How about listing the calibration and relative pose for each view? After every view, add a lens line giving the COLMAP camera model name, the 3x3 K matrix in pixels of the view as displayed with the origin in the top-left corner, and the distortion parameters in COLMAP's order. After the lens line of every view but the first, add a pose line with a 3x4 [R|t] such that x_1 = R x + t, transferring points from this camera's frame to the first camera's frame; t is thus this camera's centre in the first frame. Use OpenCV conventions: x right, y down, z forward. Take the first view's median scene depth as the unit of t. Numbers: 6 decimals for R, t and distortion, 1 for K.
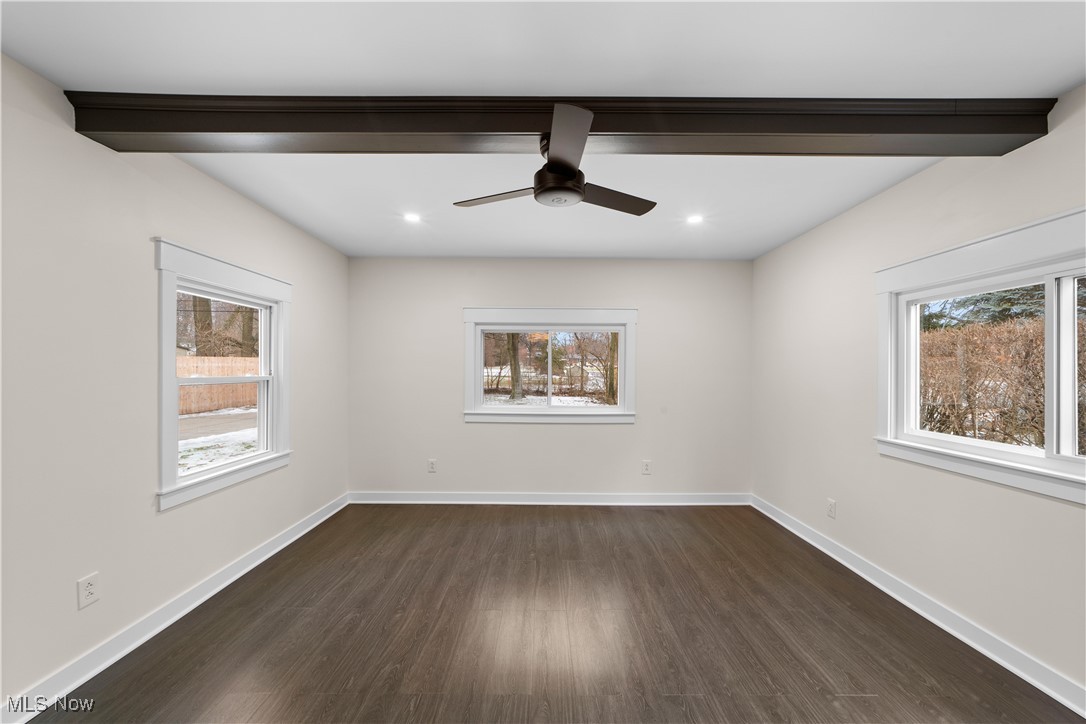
lens RADIAL K [[416.9, 0, 546.0], [0, 416.9, 368.7], [0, 0, 1]] dist [-0.000441, 0.000124]
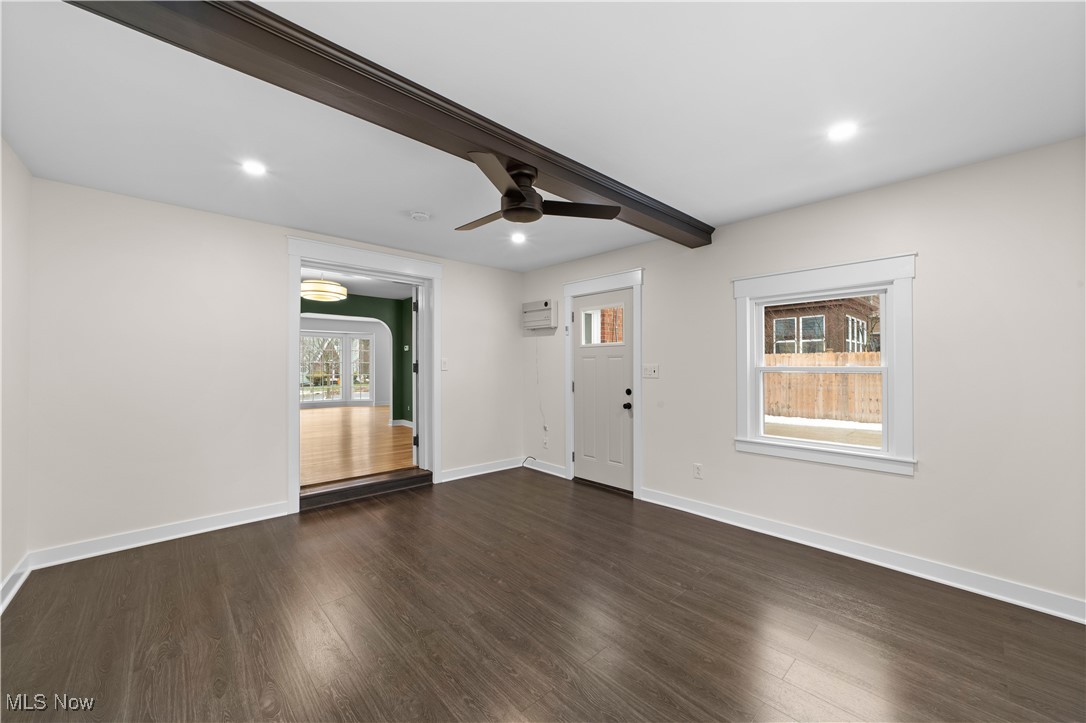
lens RADIAL K [[416.9, 0, 546.0], [0, 416.9, 368.2], [0, 0, 1]] dist [-0.000441, 0.000124]
pose [[-0.732773, -0.000260, -0.680473, 0.657415], [0.001367, 0.999997, -0.001854, 0.027535], [0.680471, -0.002289, -0.732771, 1.595925]]
